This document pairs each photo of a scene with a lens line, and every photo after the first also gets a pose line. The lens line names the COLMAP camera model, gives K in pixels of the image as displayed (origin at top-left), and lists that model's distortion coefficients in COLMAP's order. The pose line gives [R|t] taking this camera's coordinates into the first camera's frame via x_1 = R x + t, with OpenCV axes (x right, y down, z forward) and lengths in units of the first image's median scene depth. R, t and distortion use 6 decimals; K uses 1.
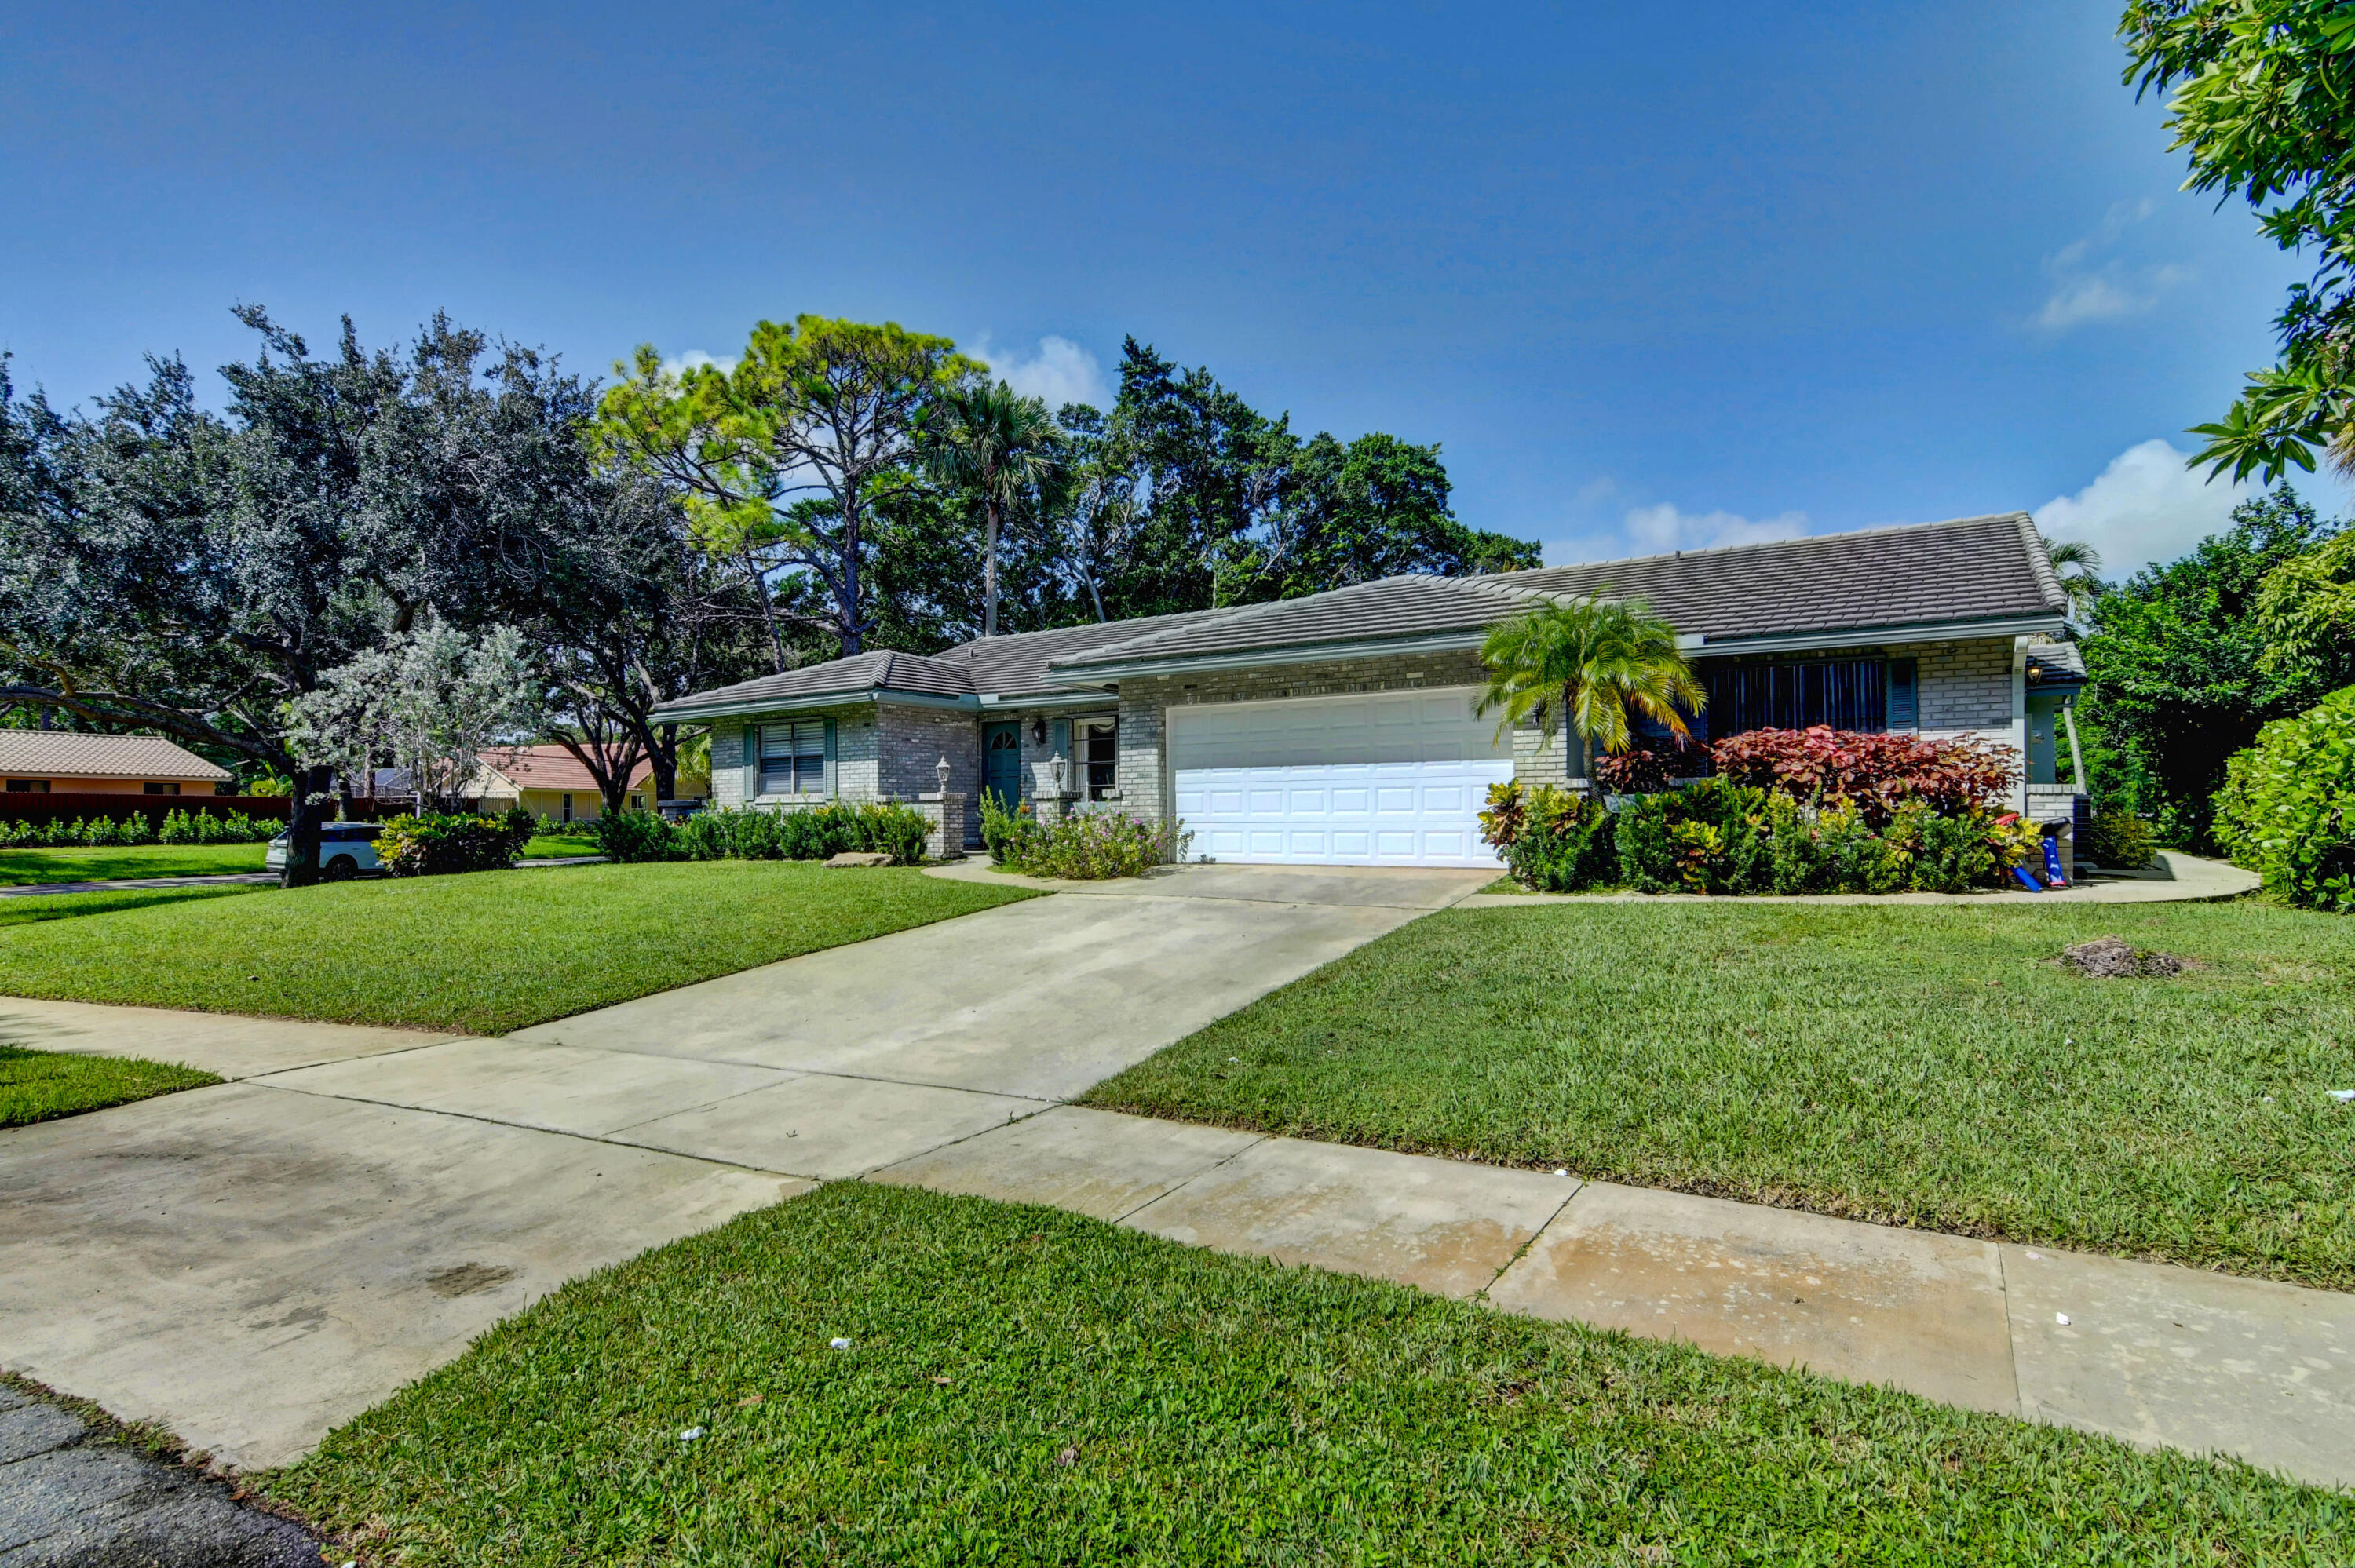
lens RADIAL K [[1157.5, 0, 1171.3], [0, 1157.5, 813.2], [0, 0, 1]] dist [-0.025146, 0.009196]
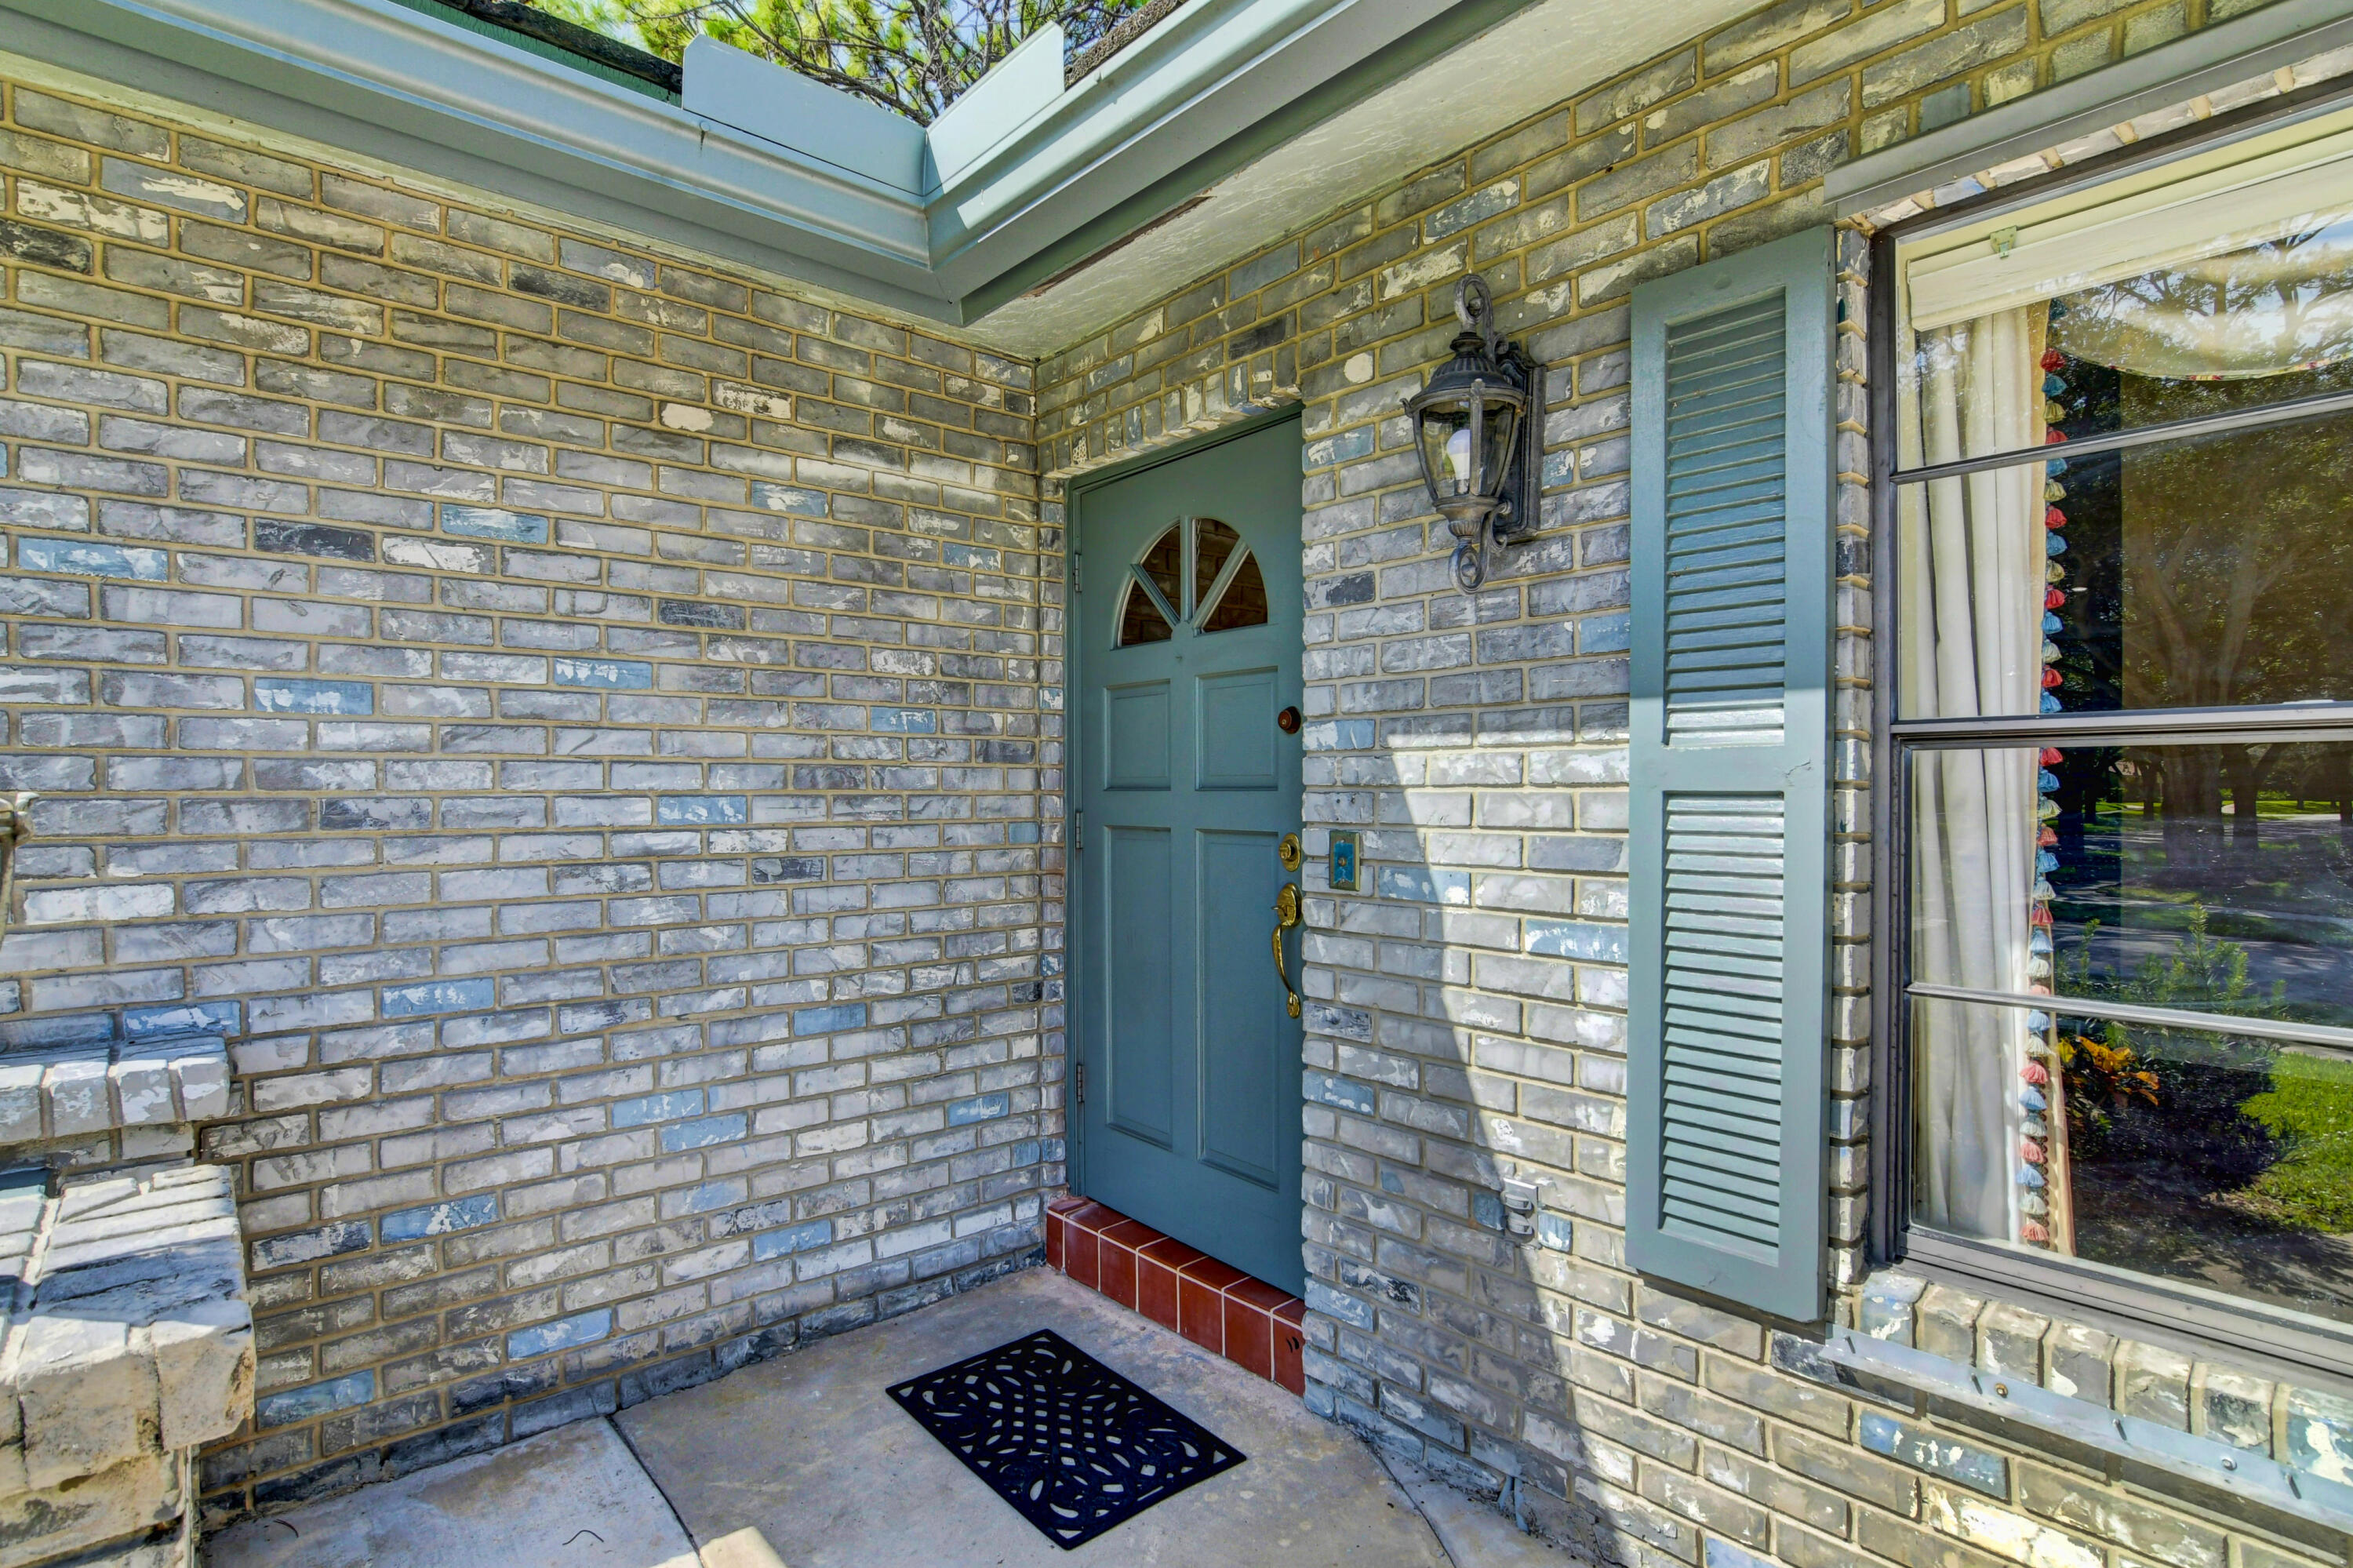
lens RADIAL K [[1156.7, 0, 1158.7], [0, 1156.7, 797.3], [0, 0, 1]] dist [-0.025146, 0.009196]
pose [[0.964013, 0.007897, -0.265739, -0.113884], [-0.004959, 0.999919, 0.011723, -0.038477], [0.265810, -0.009983, 0.963974, 0.888559]]
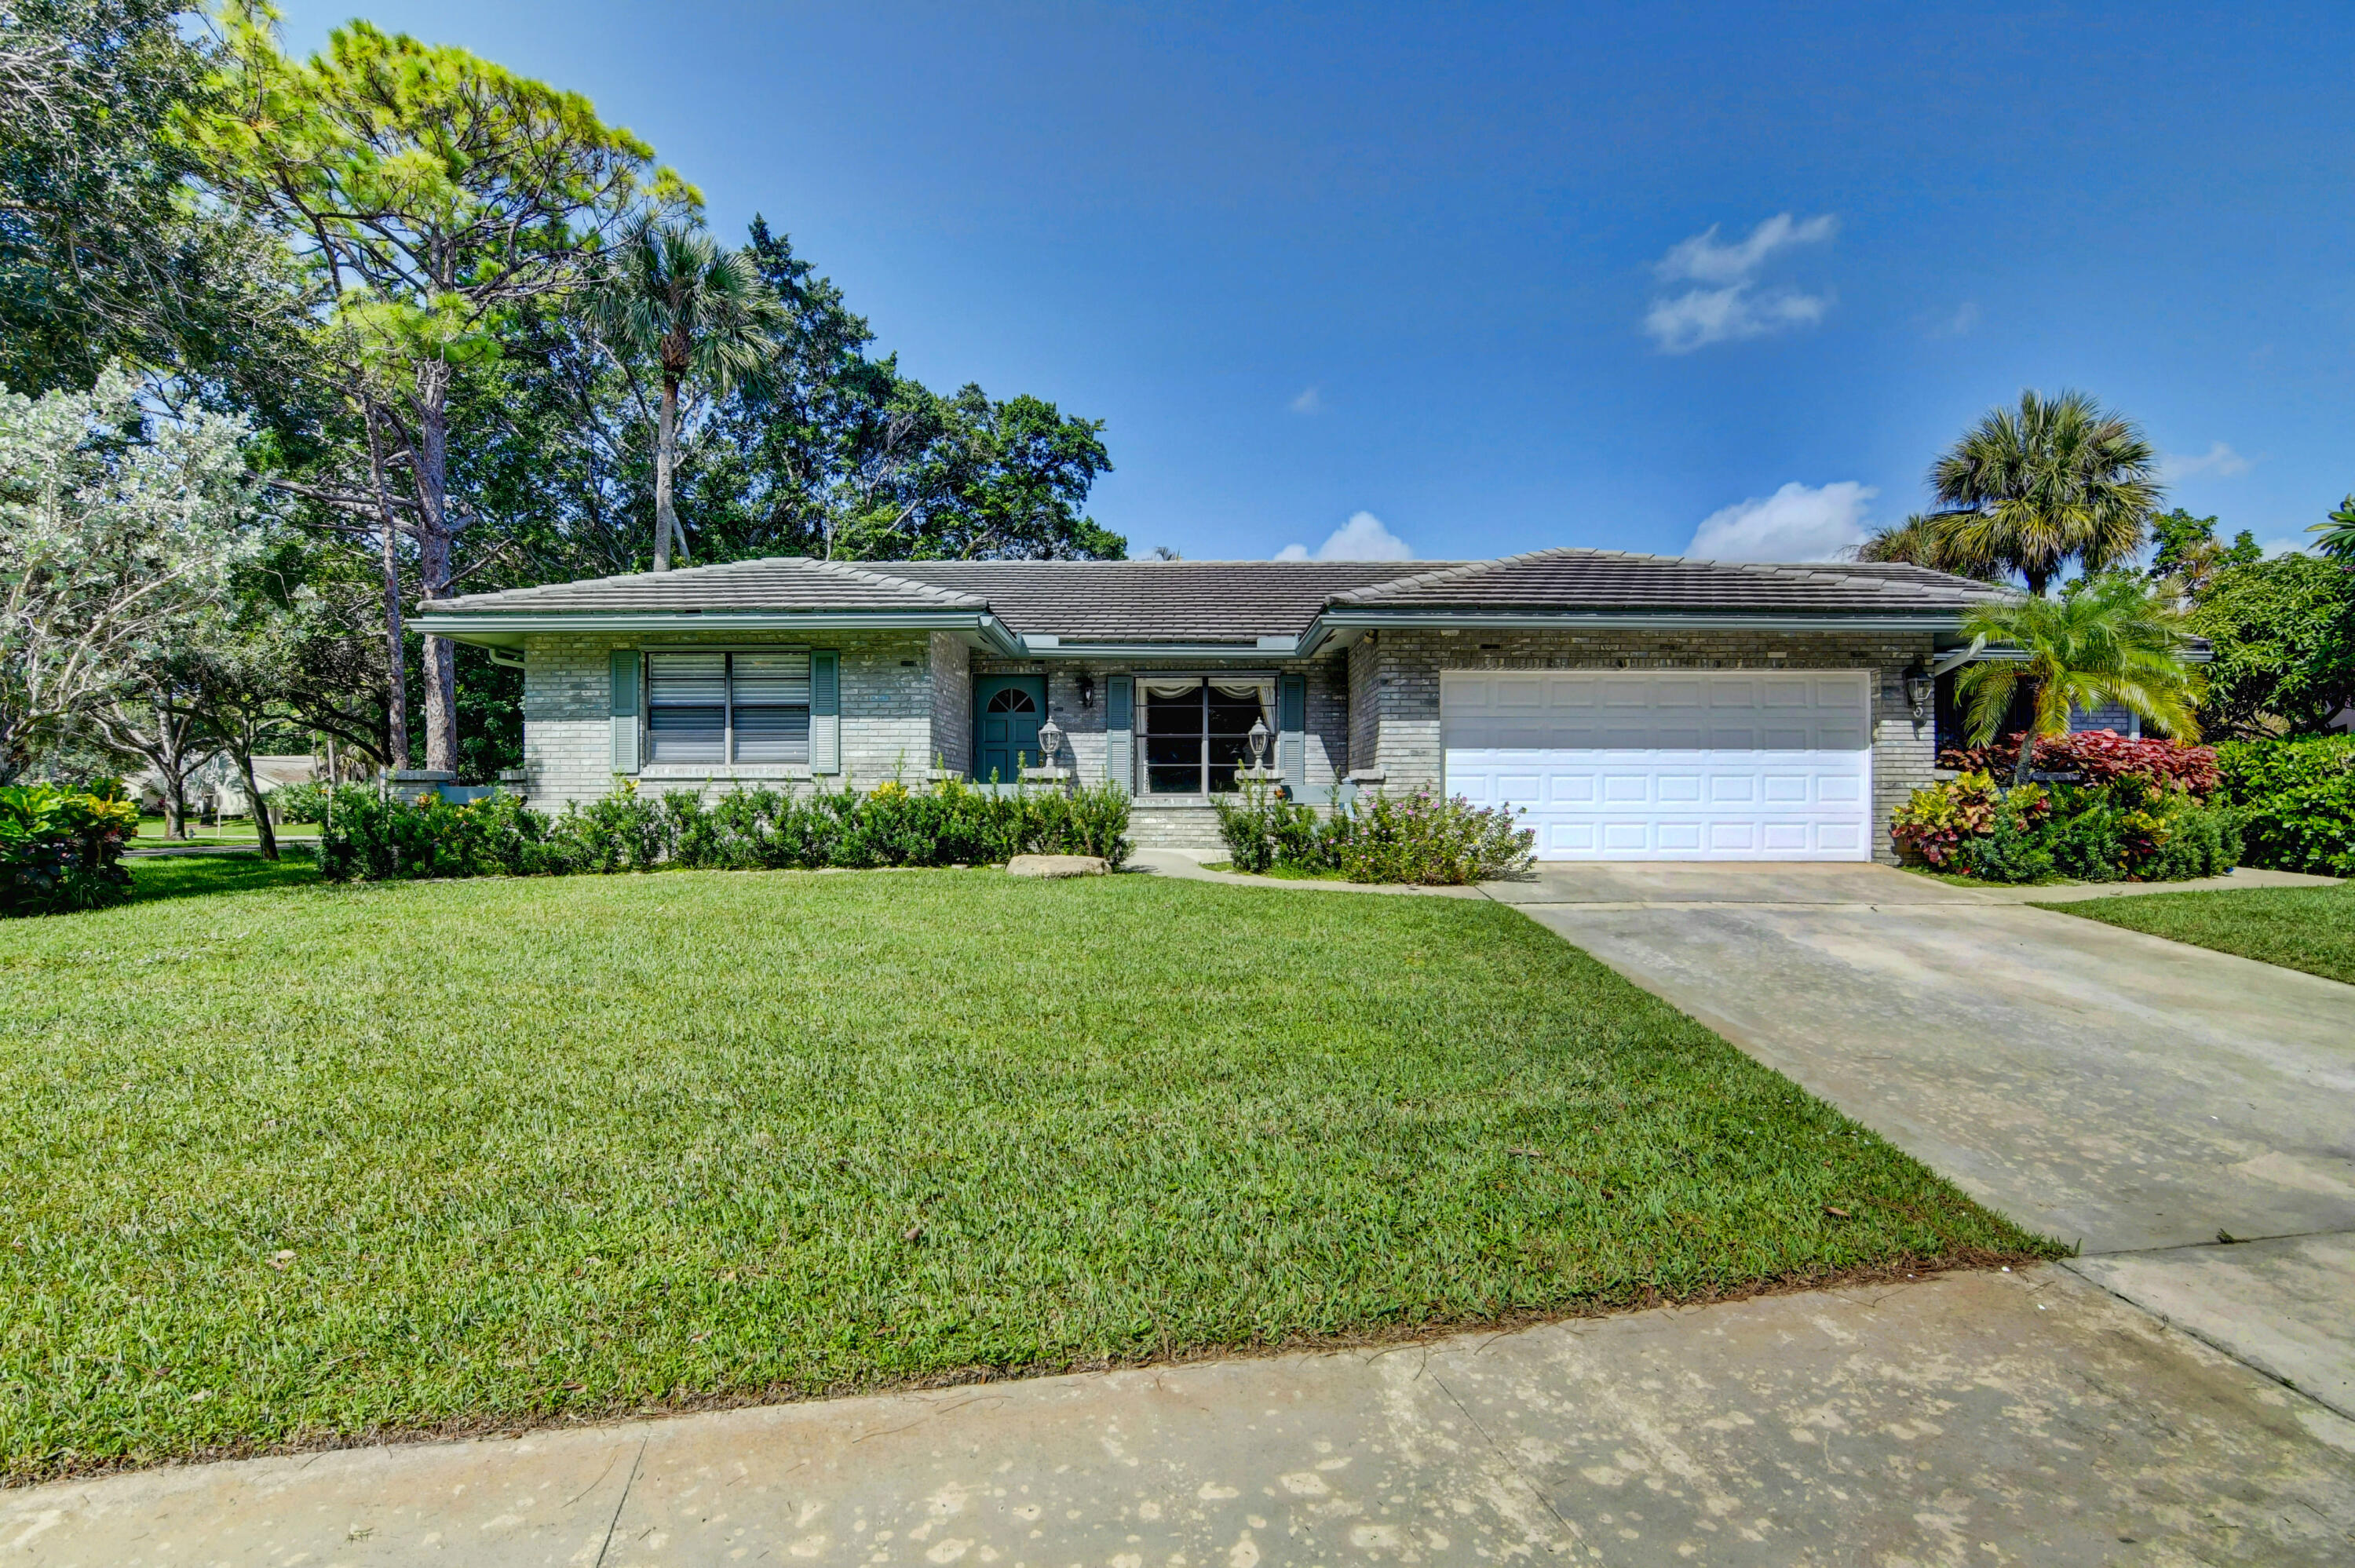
lens RADIAL K [[1157.5, 0, 1173.0], [0, 1157.5, 789.5], [0, 0, 1]] dist [-0.025146, 0.009196]
pose [[0.832118, 0.018065, 0.554305, -0.481762], [-0.008608, 0.999770, -0.019661, 0.007529], [-0.554532, 0.011589, 0.832082, 0.344391]]
